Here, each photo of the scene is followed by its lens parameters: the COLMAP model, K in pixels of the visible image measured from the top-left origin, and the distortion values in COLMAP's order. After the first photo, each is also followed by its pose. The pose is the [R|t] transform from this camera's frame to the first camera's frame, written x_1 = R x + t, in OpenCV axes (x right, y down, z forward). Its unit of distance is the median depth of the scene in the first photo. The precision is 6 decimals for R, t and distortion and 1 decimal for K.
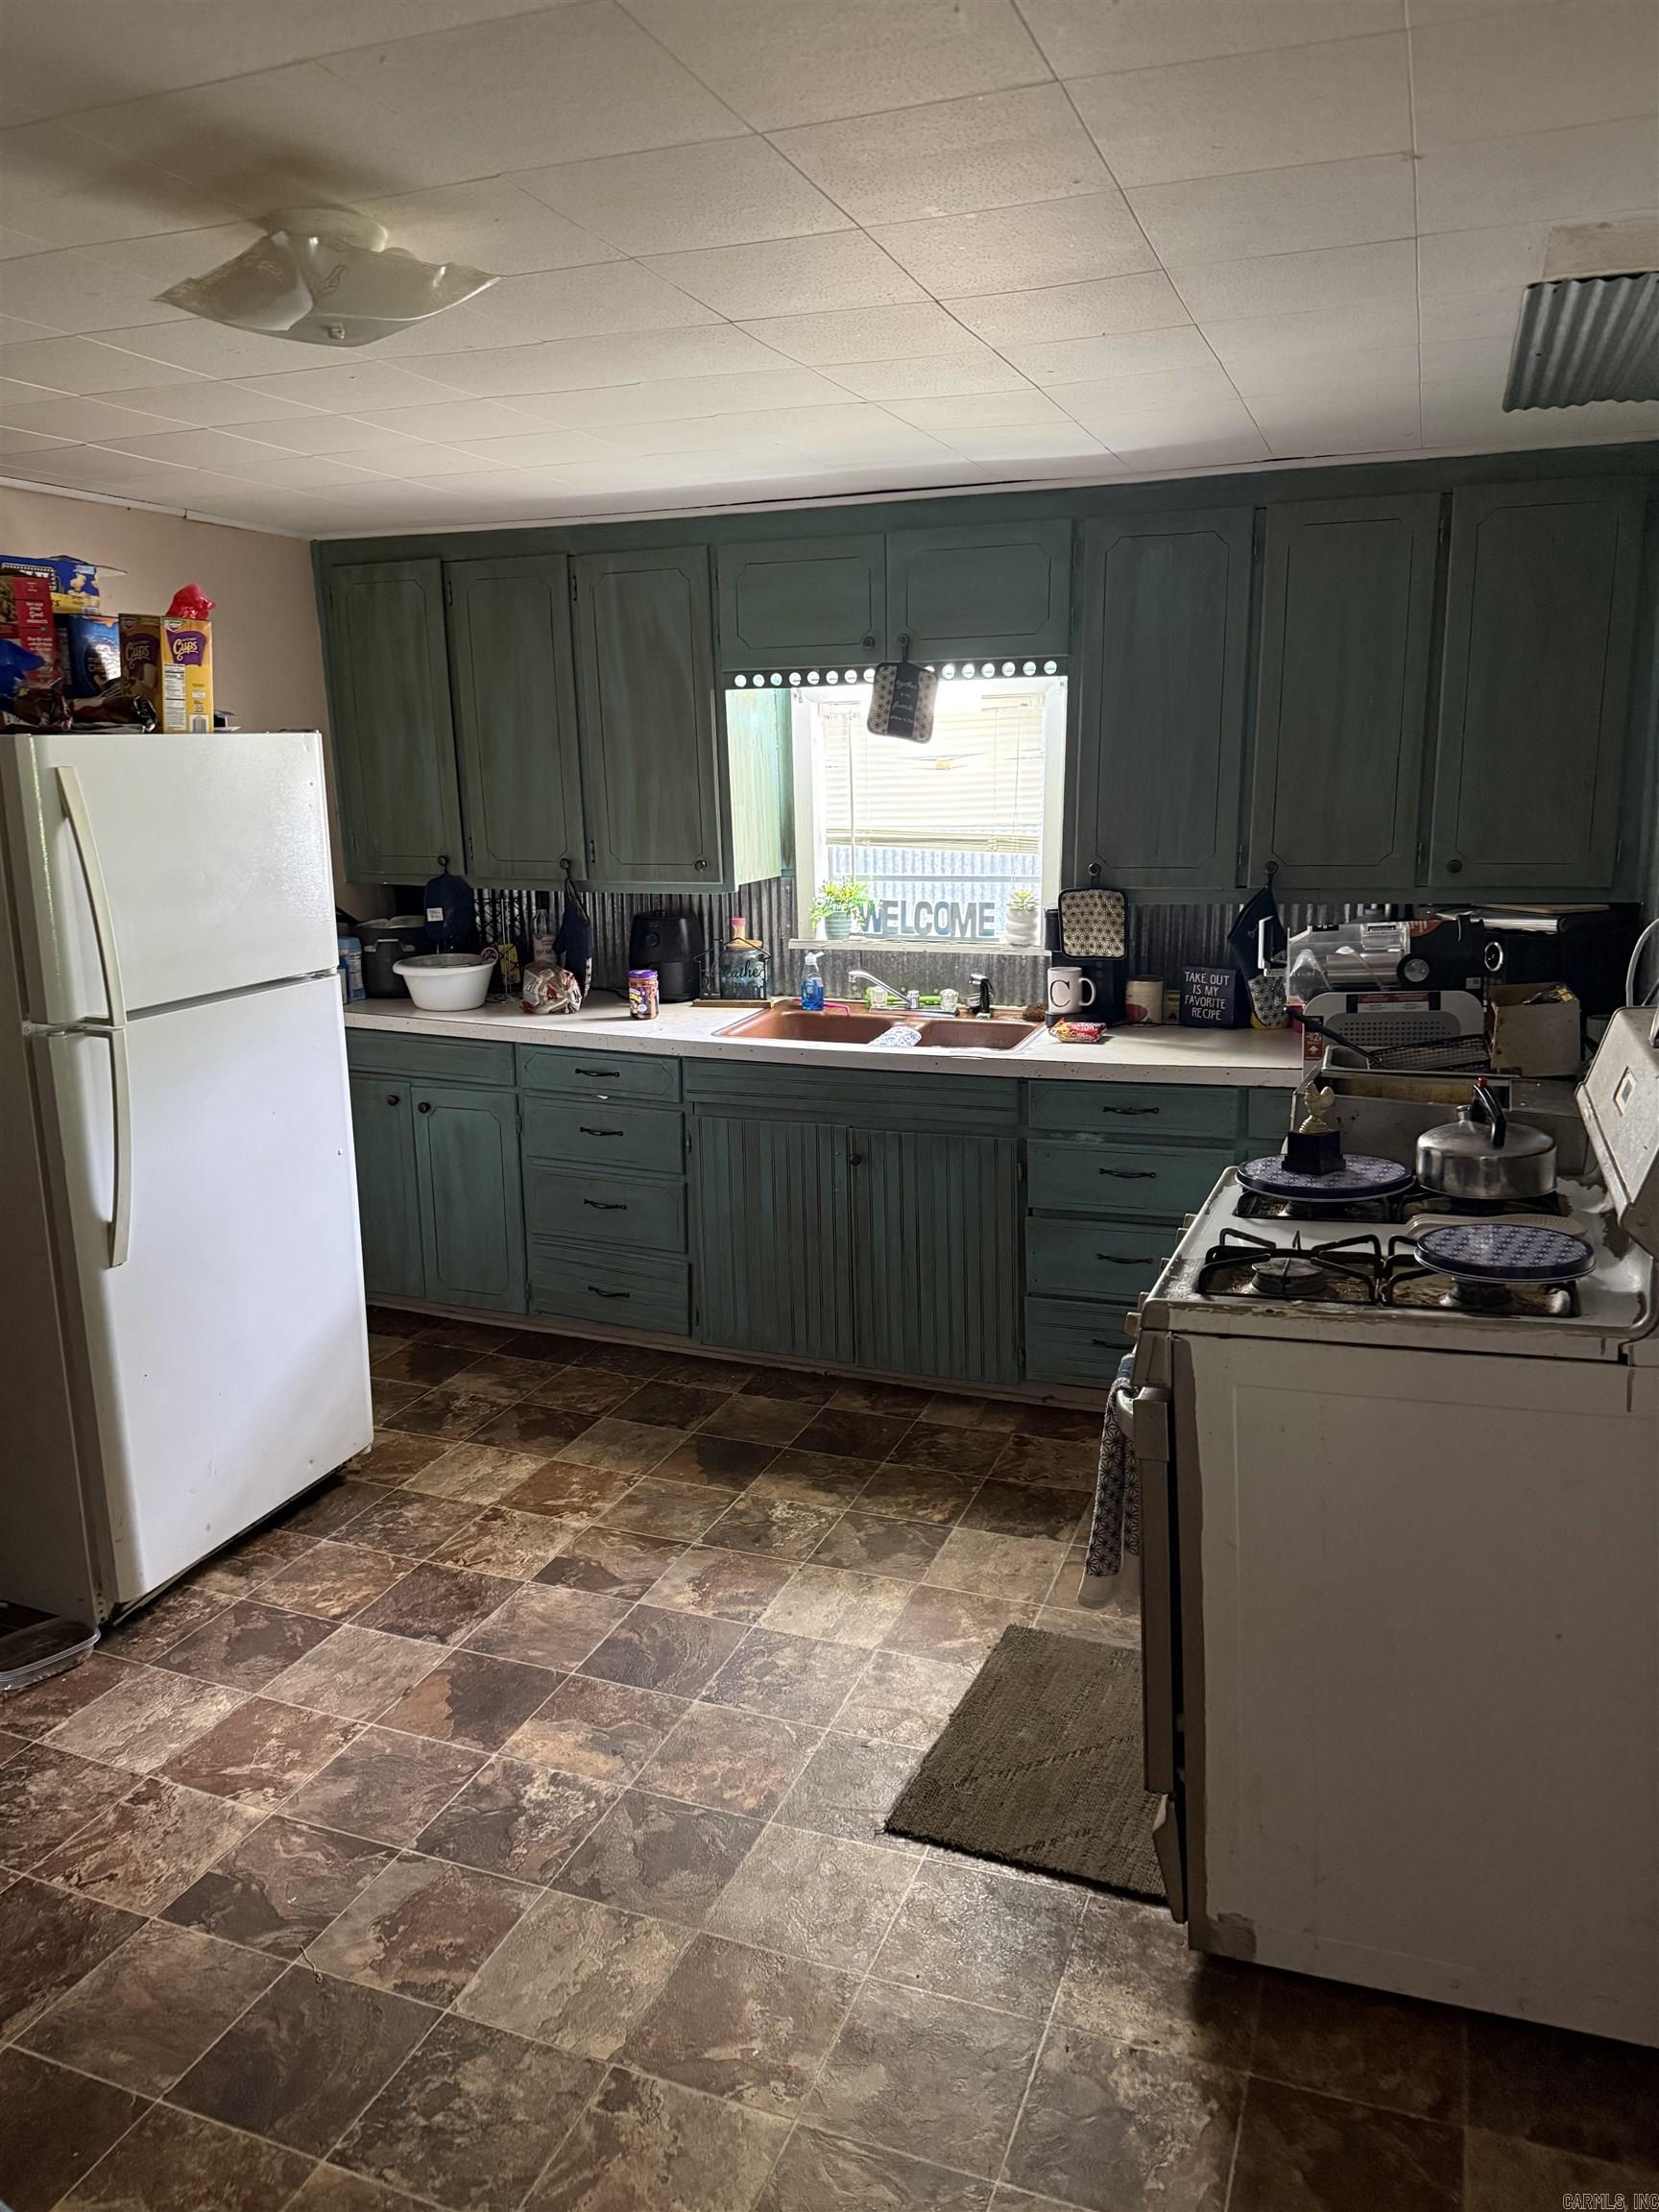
lens RADIAL K [[1635.3, 0, 838.0], [0, 1635.3, 1111.4], [0, 0, 1]] dist [0.086944, -0.095428]
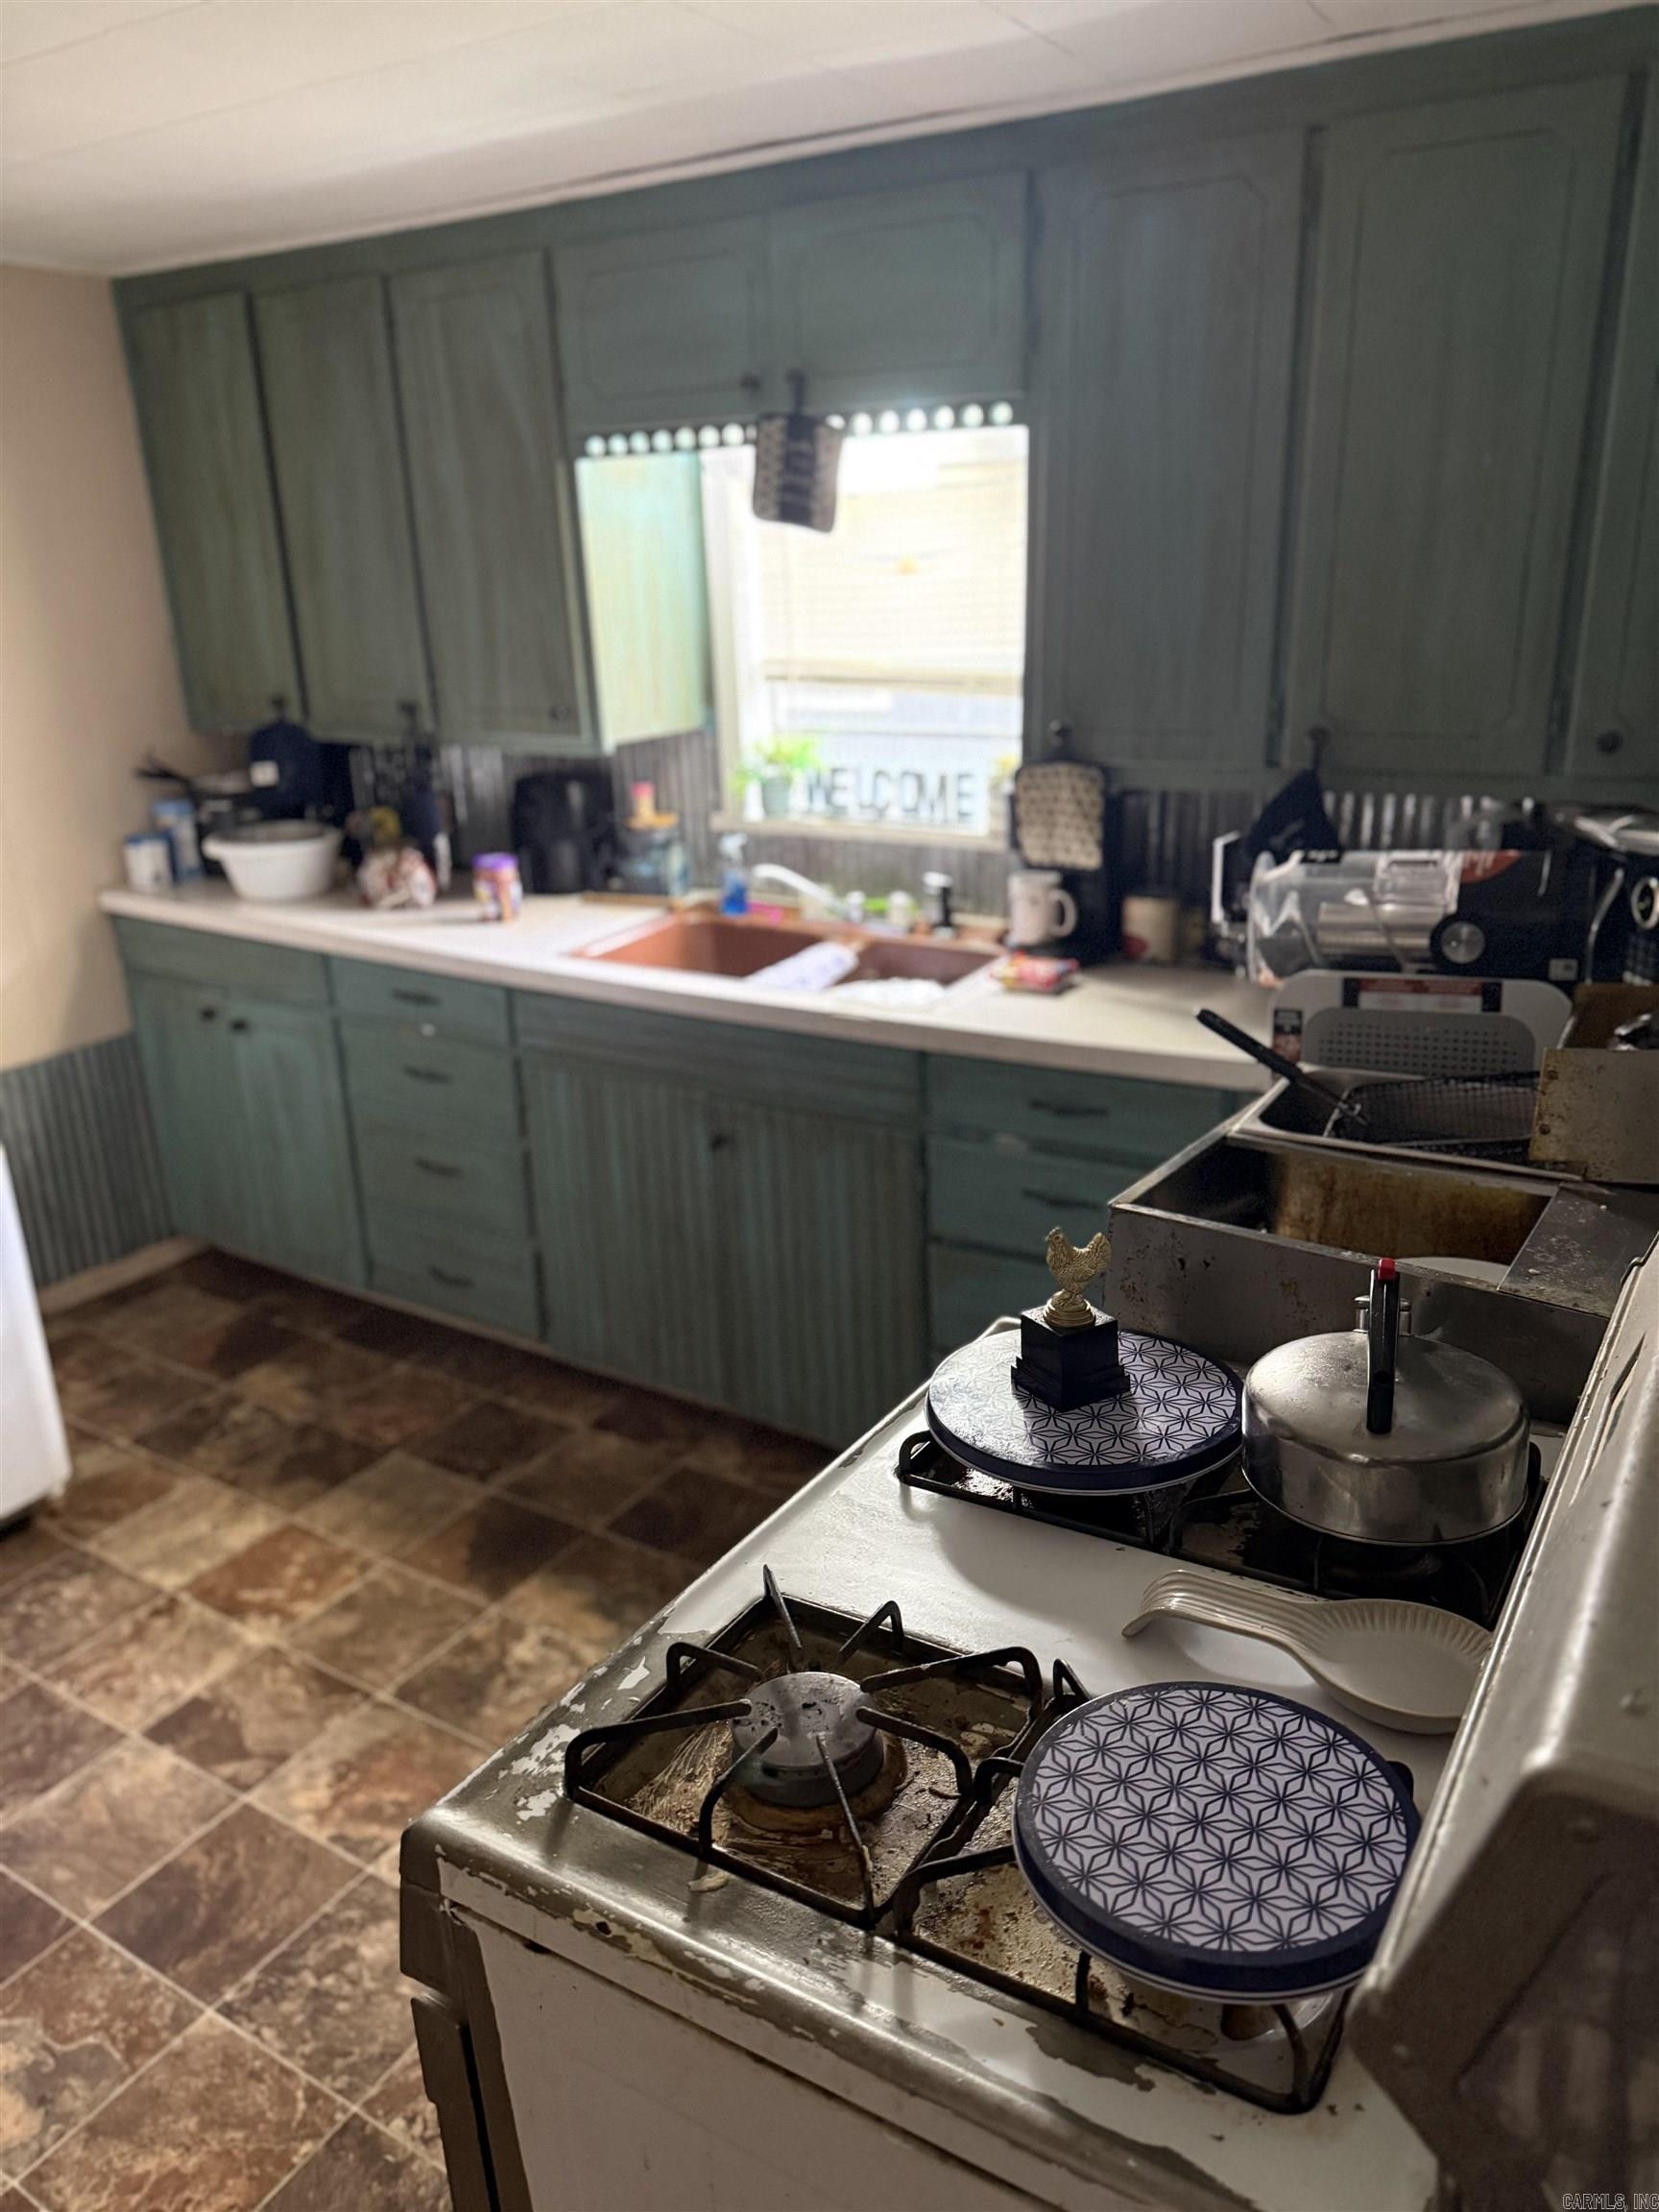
lens RADIAL K [[1635.3, 0, 826.9], [0, 1635.3, 1124.3], [0, 0, 1]] dist [0.086944, -0.095428]
pose [[0.980816, 0.054618, -0.187127, 0.190799], [-0.032038, 0.992058, 0.121635, -0.066449], [0.192284, -0.113307, 0.974776, 0.306422]]
